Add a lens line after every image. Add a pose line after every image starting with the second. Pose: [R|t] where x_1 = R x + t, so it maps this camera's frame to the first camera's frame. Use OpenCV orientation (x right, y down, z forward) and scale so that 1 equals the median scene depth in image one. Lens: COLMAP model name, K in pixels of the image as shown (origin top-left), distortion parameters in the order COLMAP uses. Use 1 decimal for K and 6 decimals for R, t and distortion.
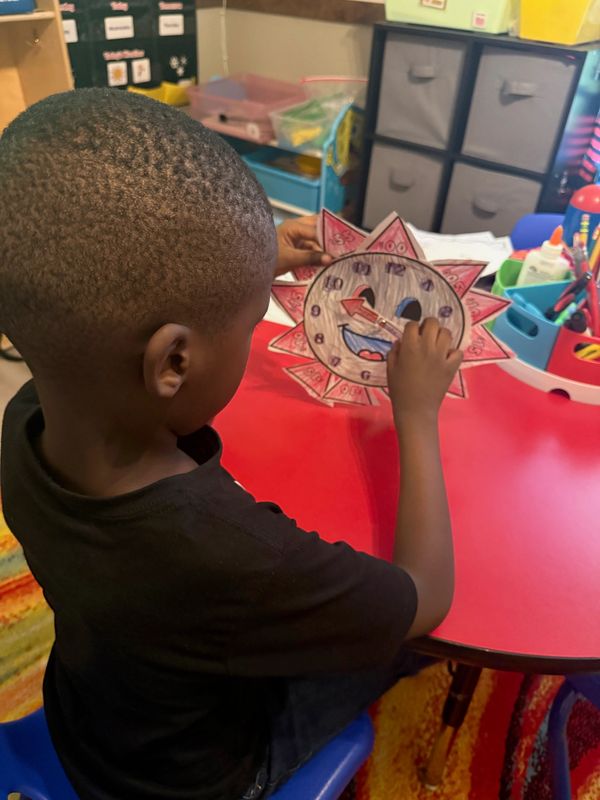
lens RADIAL K [[558.1, 0, 300.0], [0, 558.1, 400.0], [0, 0, 1]] dist [-0.007741, -0.005600]
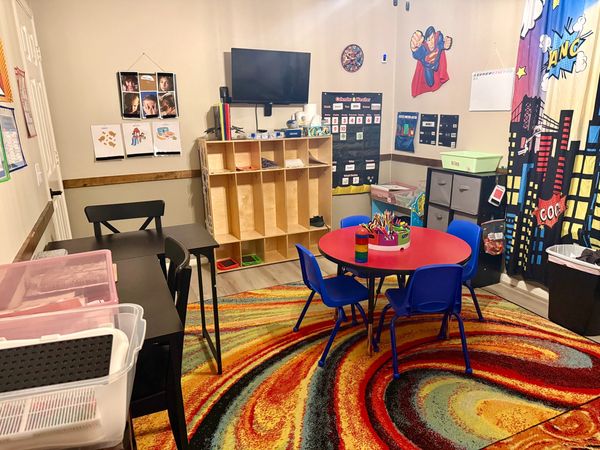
lens RADIAL K [[418.6, 0, 300.0], [0, 418.6, 225.0], [0, 0, 1]] dist [-0.007741, -0.005600]
pose [[0.909635, 0.070402, -0.409399, 0.382886], [-0.236297, 0.898249, -0.370556, 0.521607], [0.341655, 0.433811, 0.833715, -0.862467]]
